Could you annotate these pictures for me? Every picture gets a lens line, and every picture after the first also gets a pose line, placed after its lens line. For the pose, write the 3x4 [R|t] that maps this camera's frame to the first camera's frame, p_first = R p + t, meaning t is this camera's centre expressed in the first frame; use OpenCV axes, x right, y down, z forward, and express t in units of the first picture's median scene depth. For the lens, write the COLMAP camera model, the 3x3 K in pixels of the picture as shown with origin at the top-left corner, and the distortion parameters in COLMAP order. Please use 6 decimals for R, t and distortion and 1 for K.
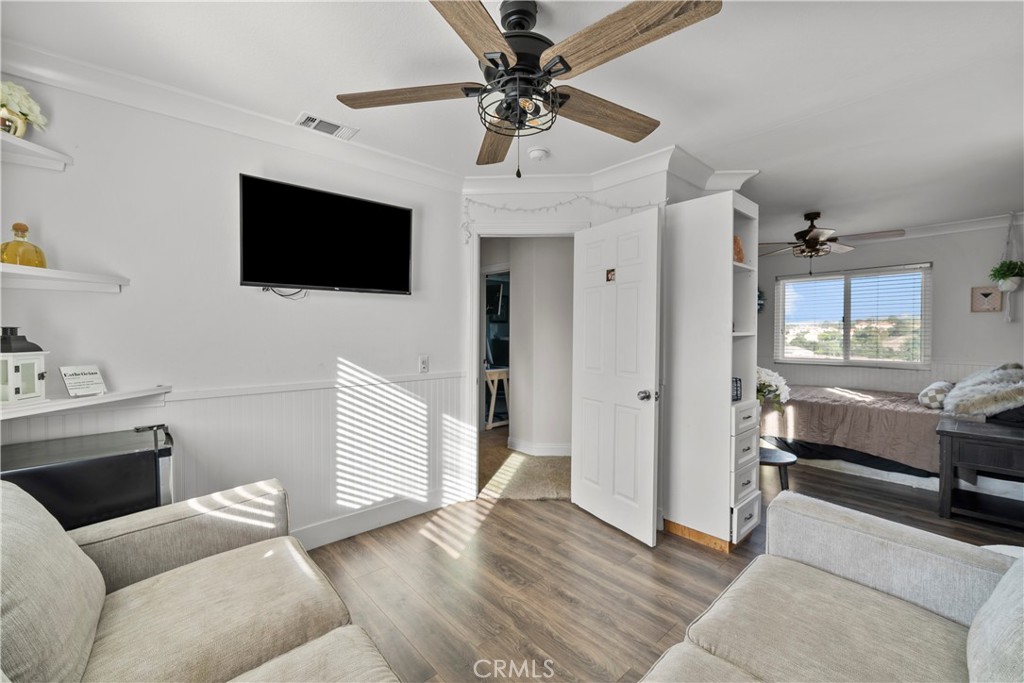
lens RADIAL K [[406.6, 0, 512.7], [0, 406.6, 339.8], [0, 0, 1]] dist [-0.001039, 0.000113]
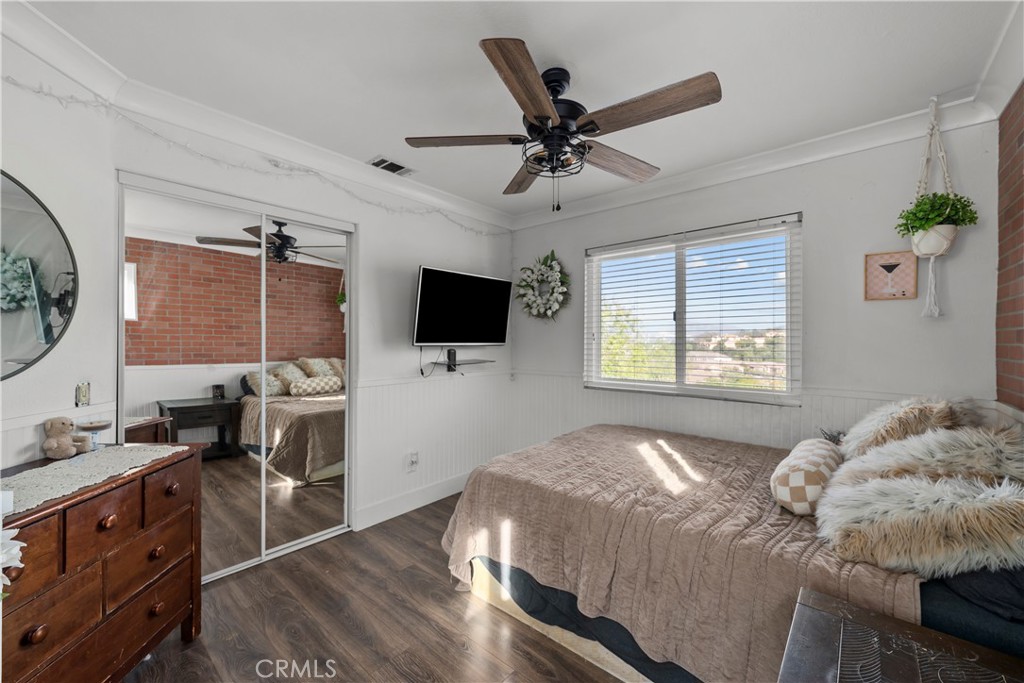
lens RADIAL K [[406.6, 0, 510.6], [0, 406.6, 342.2], [0, 0, 1]] dist [-0.001039, 0.000113]
pose [[0.987710, -0.002463, 0.156280, 0.615250], [0.003468, 0.999975, -0.006160, -0.012487], [-0.156261, 0.006626, 0.987694, 0.572333]]
